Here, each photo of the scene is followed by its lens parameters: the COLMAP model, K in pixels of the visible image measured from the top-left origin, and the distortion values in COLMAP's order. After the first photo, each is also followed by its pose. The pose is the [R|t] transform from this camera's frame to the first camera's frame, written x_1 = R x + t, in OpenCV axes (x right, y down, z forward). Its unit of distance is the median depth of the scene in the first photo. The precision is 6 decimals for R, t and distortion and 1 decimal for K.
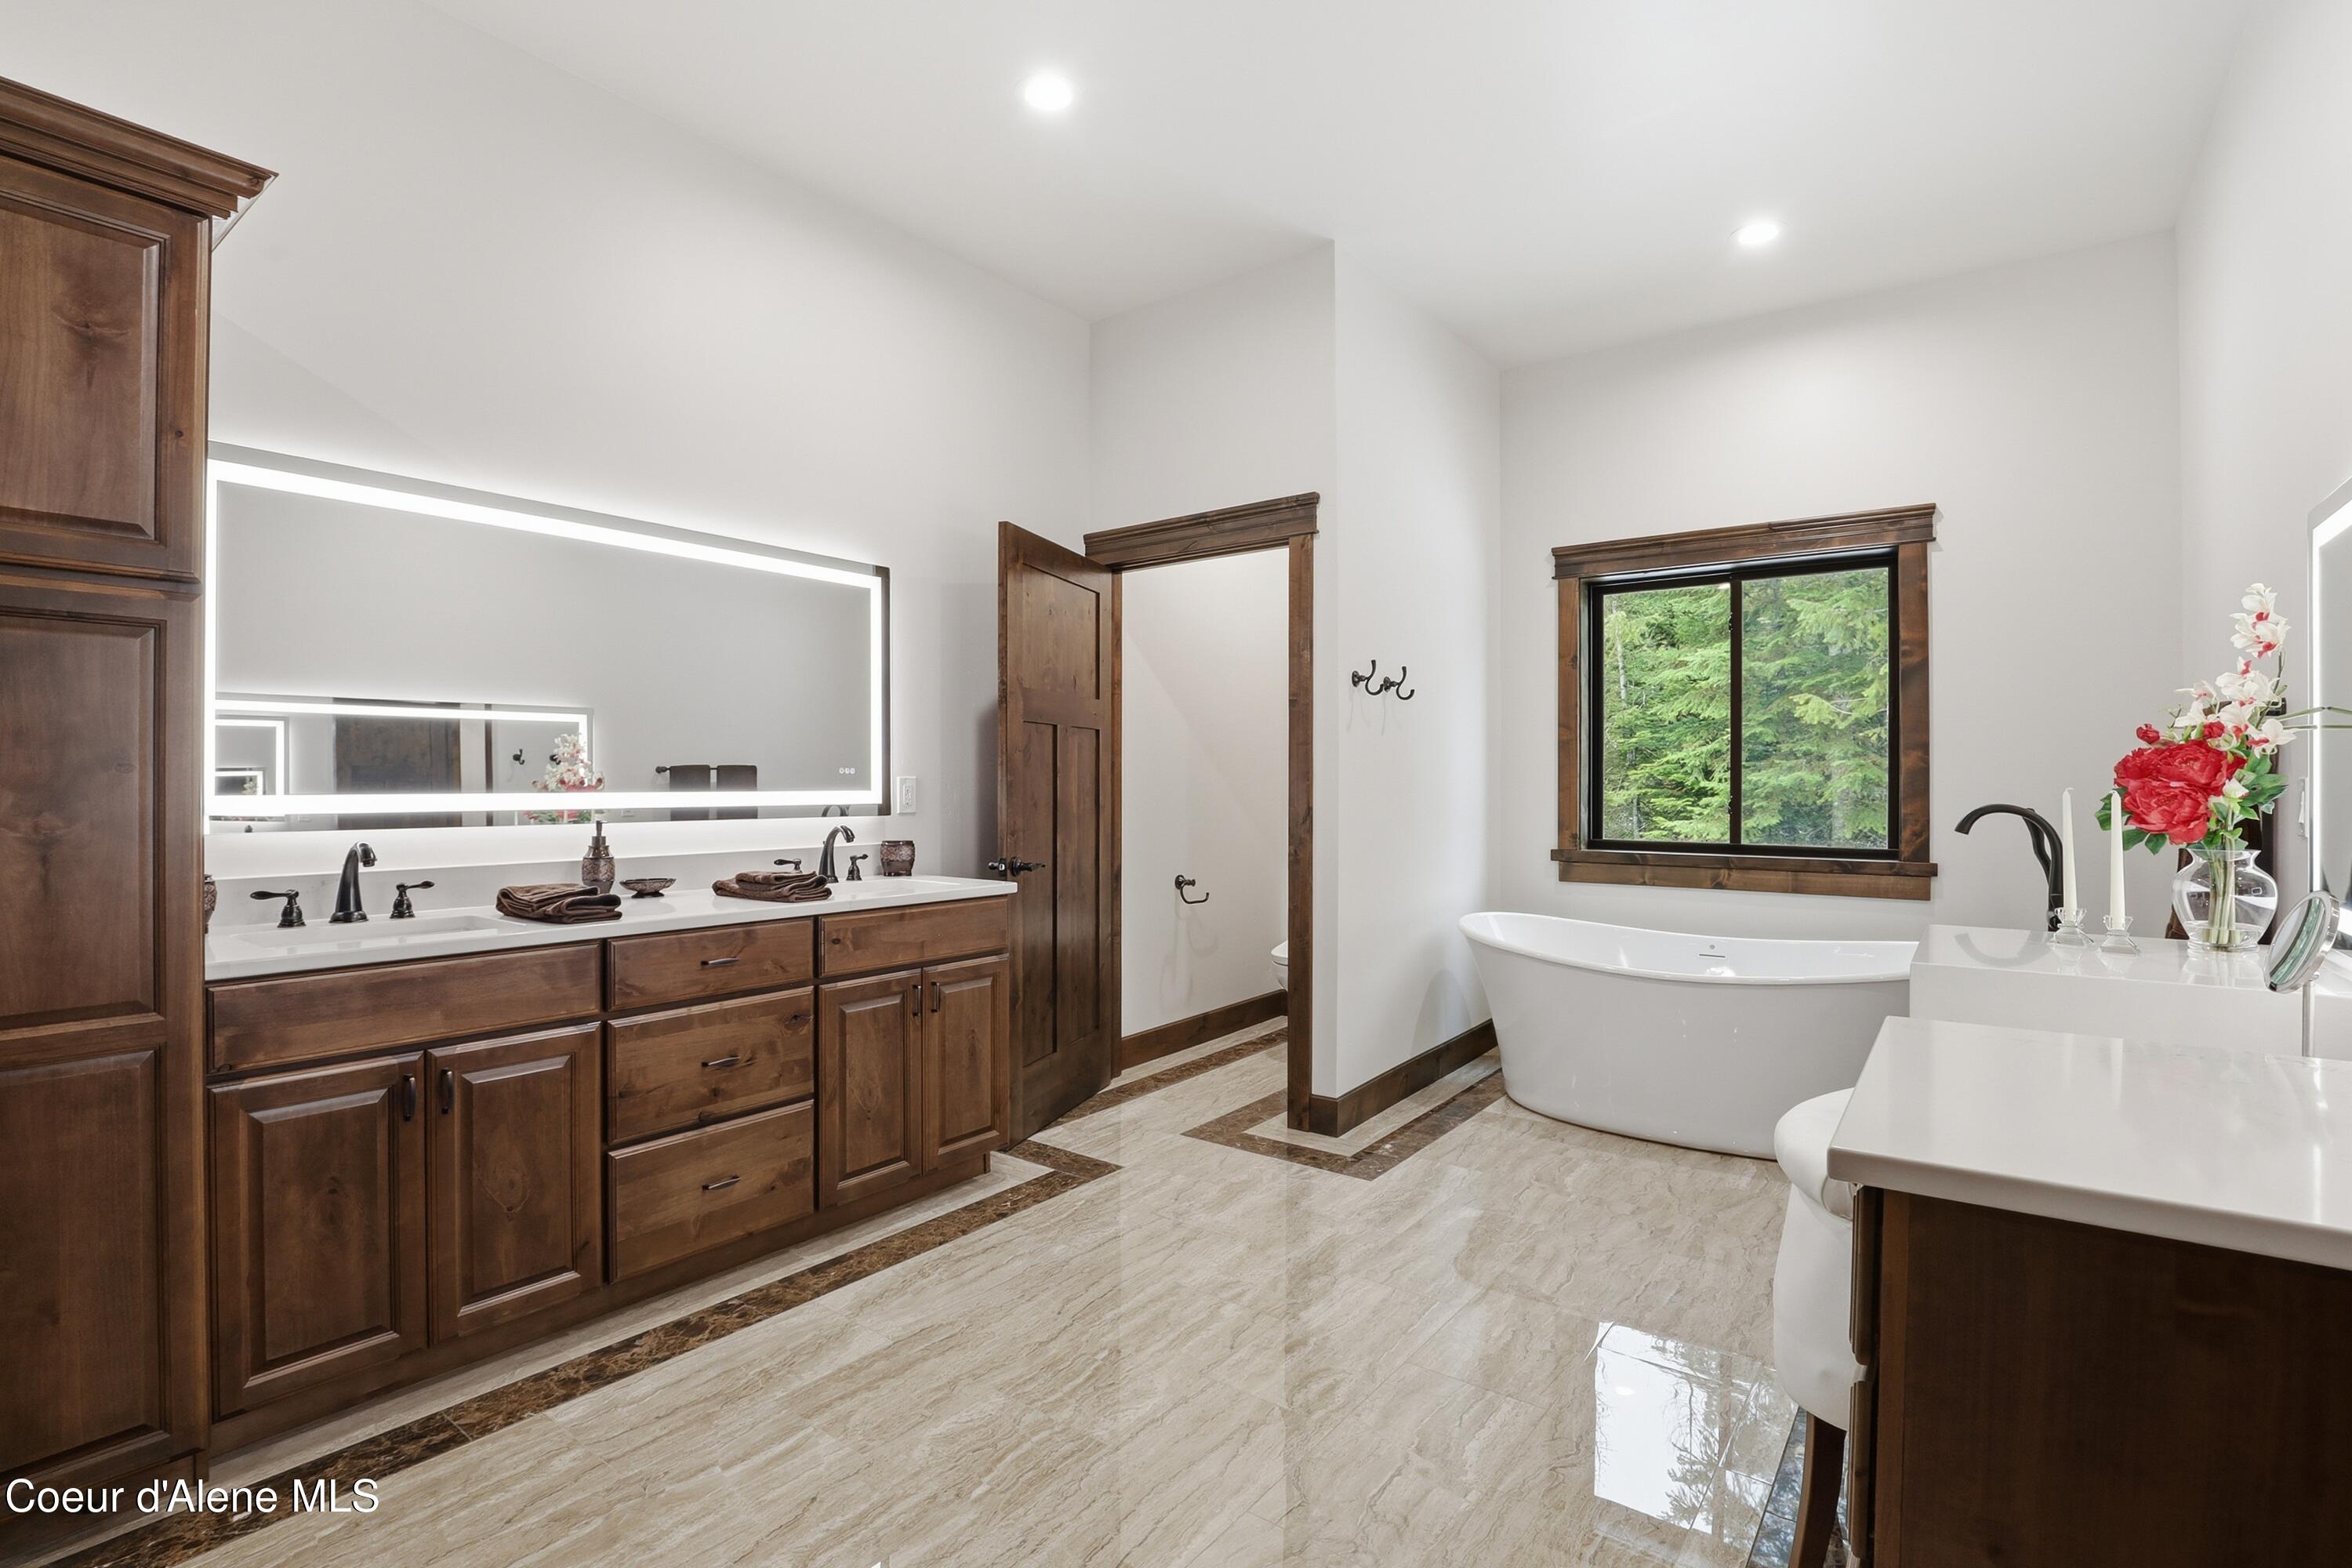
lens RADIAL K [[1103.1, 0, 1199.8], [0, 1103.1, 777.2], [0, 0, 1]] dist [-0.034607, 0.006399]
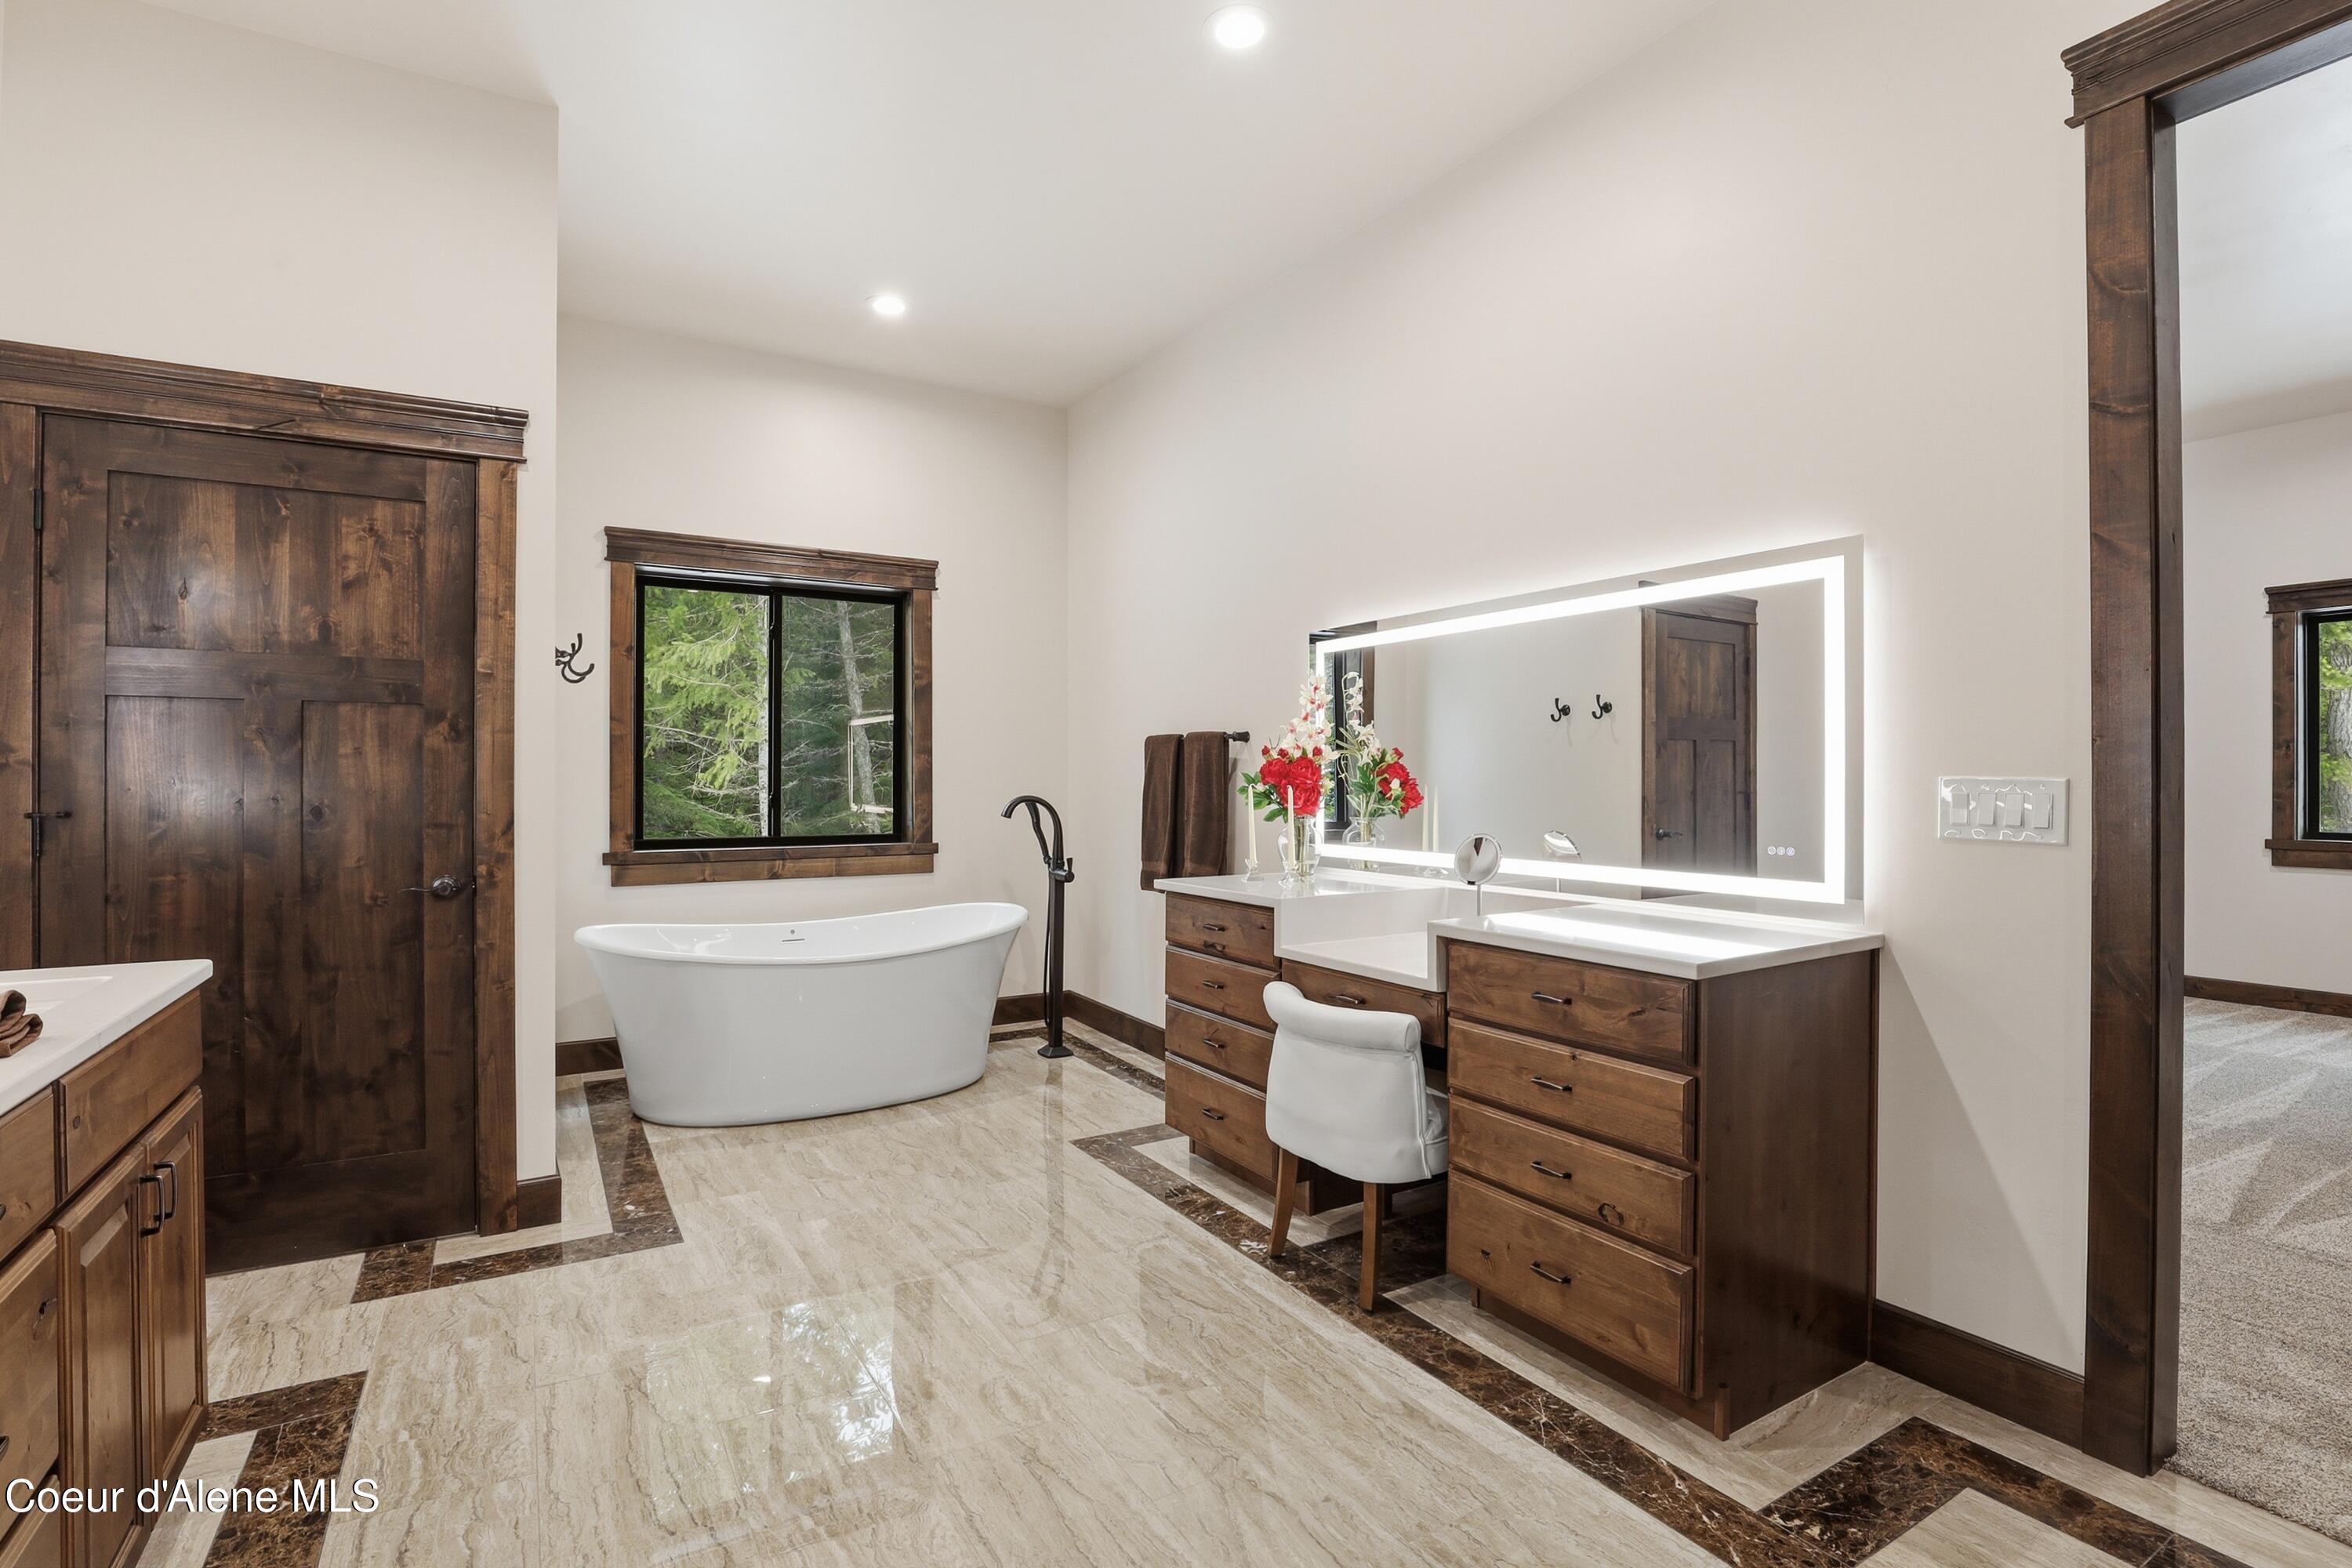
lens RADIAL K [[1103.1, 0, 1100.3], [0, 1103.1, 774.7], [0, 0, 1]] dist [-0.034607, 0.006399]
pose [[0.395346, 0.001798, 0.918531, -0.461130], [-0.003634, 0.999993, -0.000394, -0.001506], [-0.918525, -0.003182, 0.395350, 0.327190]]
